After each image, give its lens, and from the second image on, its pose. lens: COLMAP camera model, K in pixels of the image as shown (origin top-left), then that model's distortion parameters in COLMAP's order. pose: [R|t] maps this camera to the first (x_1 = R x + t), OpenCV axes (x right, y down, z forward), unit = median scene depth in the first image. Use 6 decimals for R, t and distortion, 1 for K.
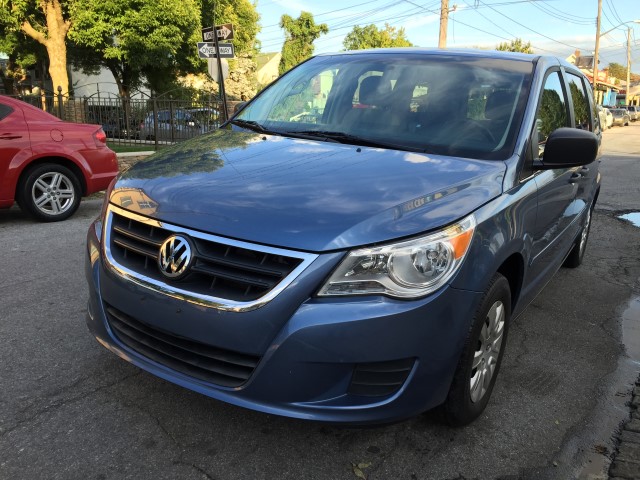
lens RADIAL K [[554.0, 0, 320.0], [0, 554.0, 240.0], [0, 0, 1]] dist [0.093860, -0.157483]
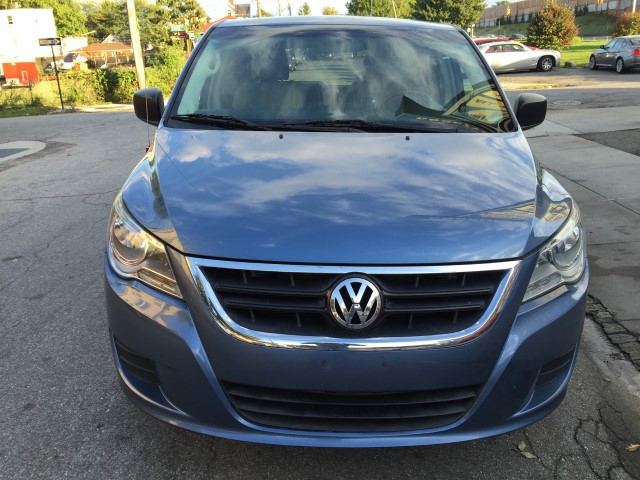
lens RADIAL K [[554.0, 0, 320.0], [0, 554.0, 240.0], [0, 0, 1]] dist [0.093860, -0.157483]
pose [[0.830164, -0.221453, 0.511650, -0.695602], [0.178324, 0.974988, 0.132662, -0.176567], [-0.528231, -0.018892, 0.848890, 0.335803]]
